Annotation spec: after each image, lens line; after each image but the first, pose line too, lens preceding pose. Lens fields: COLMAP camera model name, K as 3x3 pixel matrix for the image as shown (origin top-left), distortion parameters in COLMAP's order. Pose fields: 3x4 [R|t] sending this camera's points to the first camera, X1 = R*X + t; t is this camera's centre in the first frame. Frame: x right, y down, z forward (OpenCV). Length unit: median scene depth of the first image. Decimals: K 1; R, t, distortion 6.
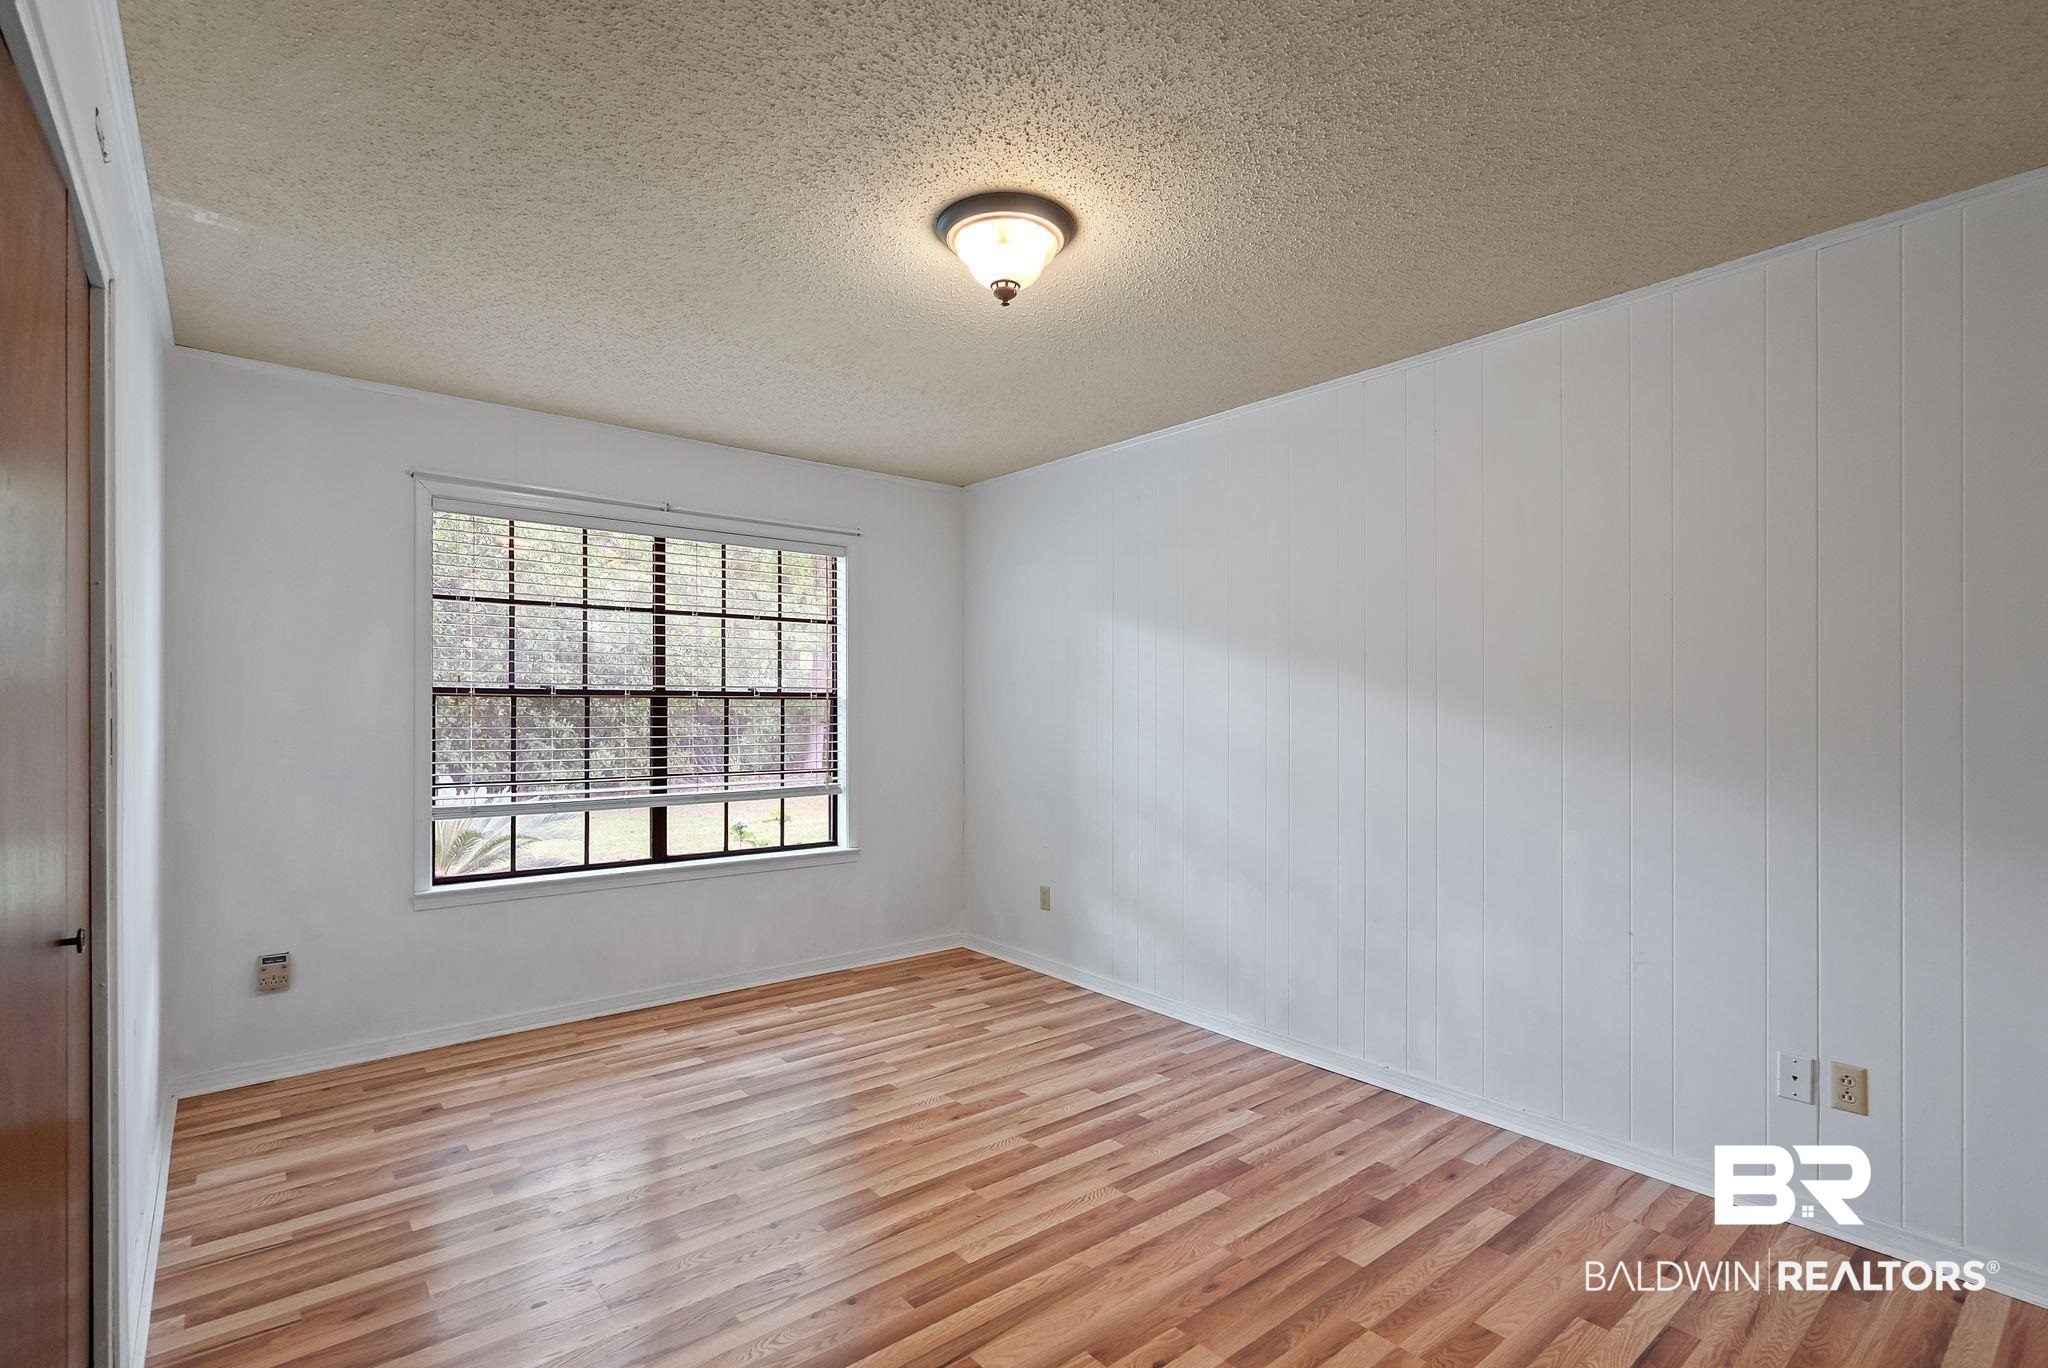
lens RADIAL K [[967.4, 0, 1012.2], [0, 967.4, 686.4], [0, 0, 1]] dist [-0.022347, 0.000014]
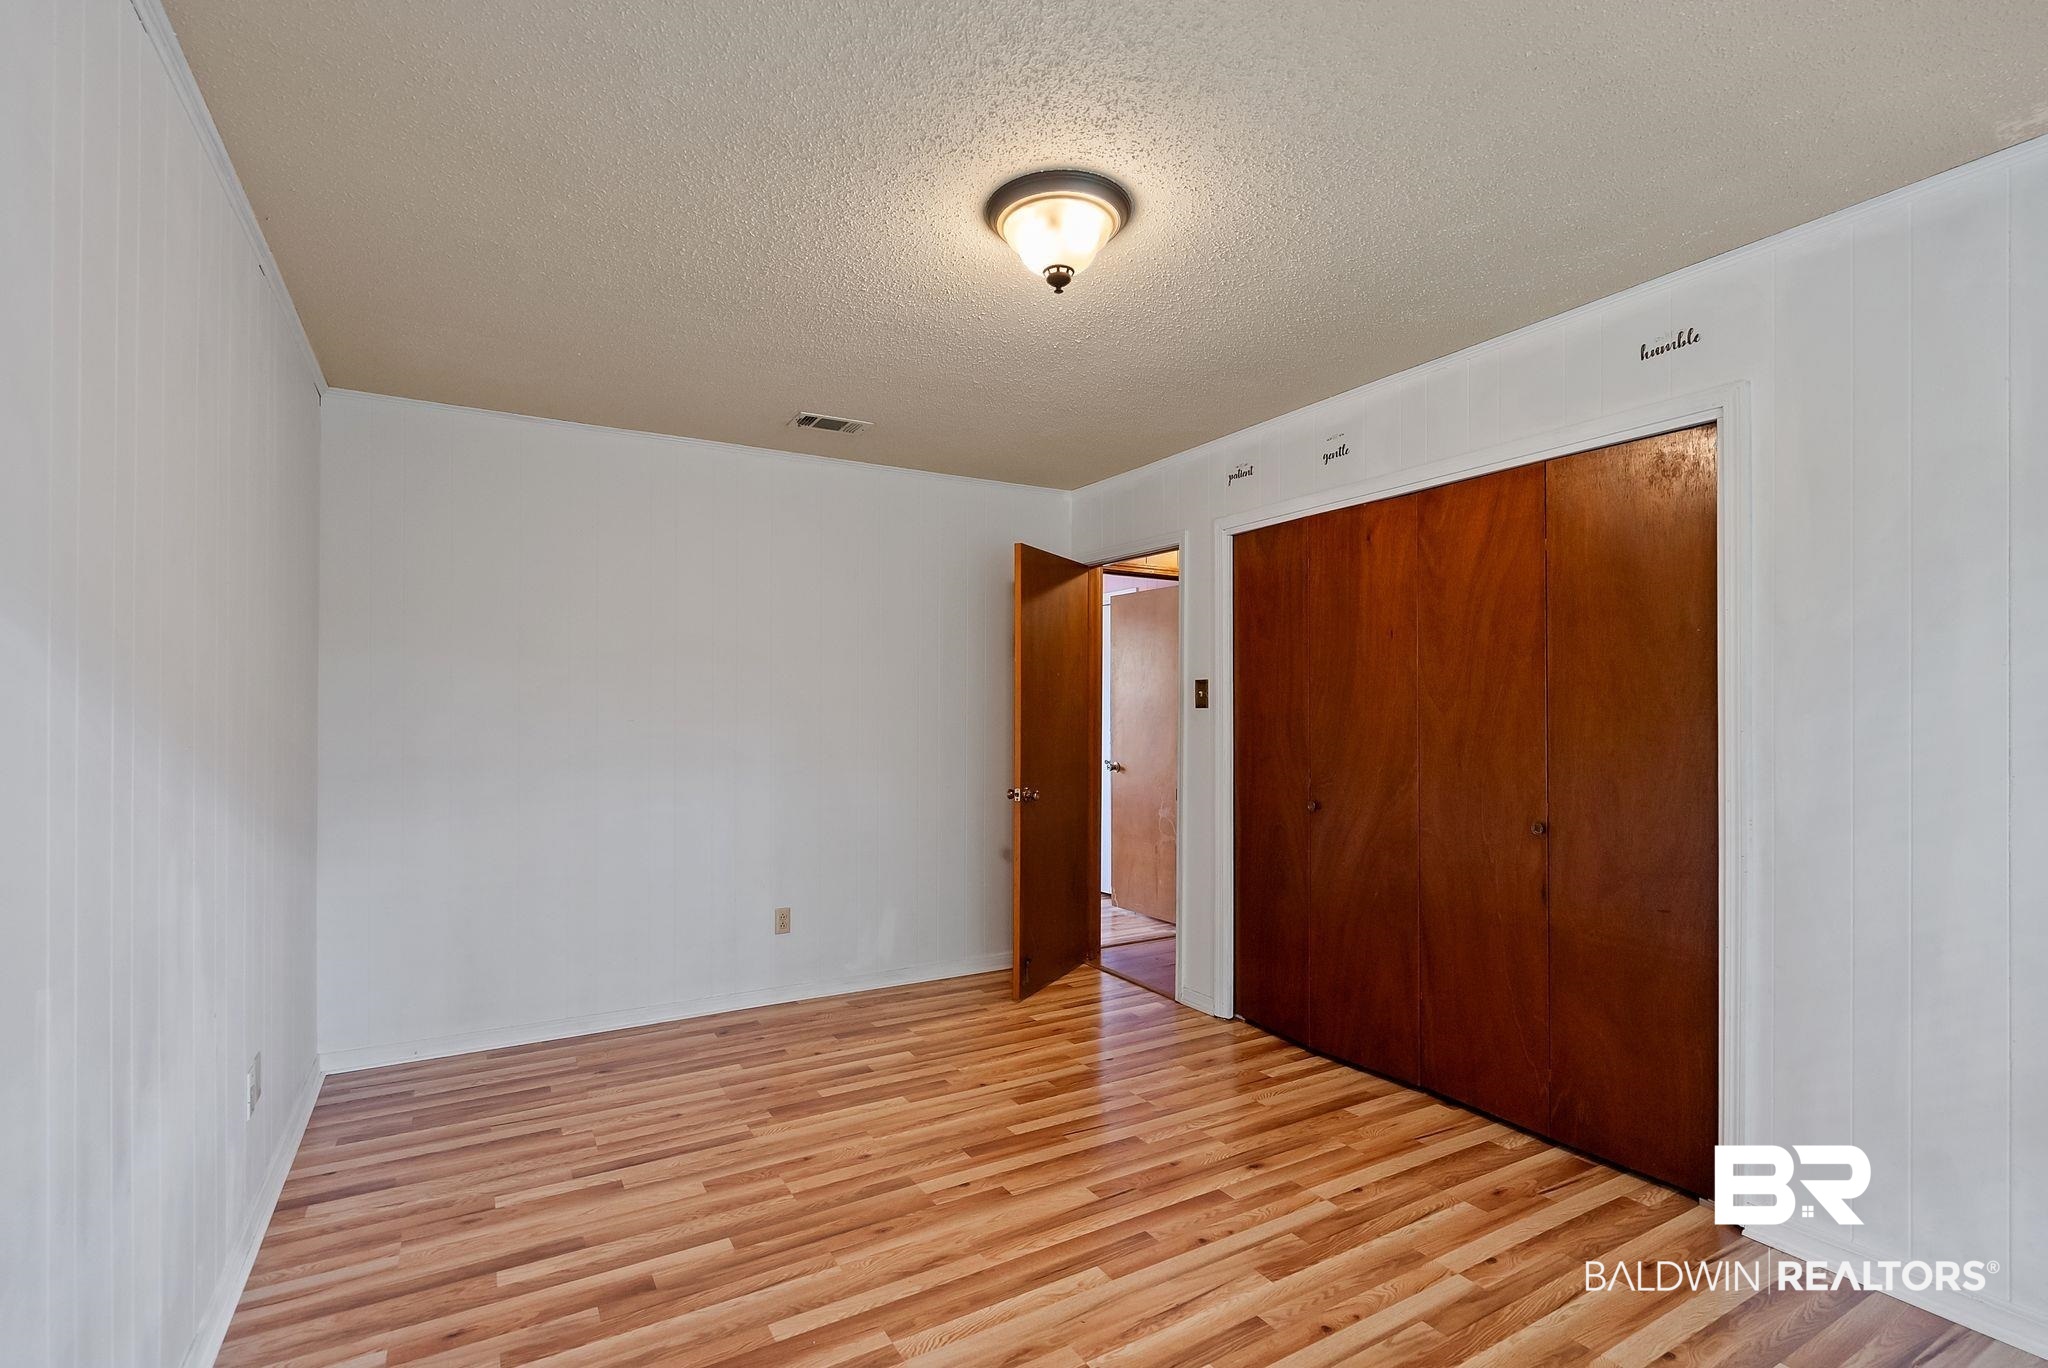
lens RADIAL K [[931.8, 0, 1024.6], [0, 931.8, 701.3], [0, 0, 1]] dist [-0.004801, 0.000189]
pose [[-0.988888, -0.000527, 0.148661, -0.111936], [-0.004102, 0.999710, -0.023742, 0.028940], [-0.148606, -0.024088, -0.988603, 1.944317]]
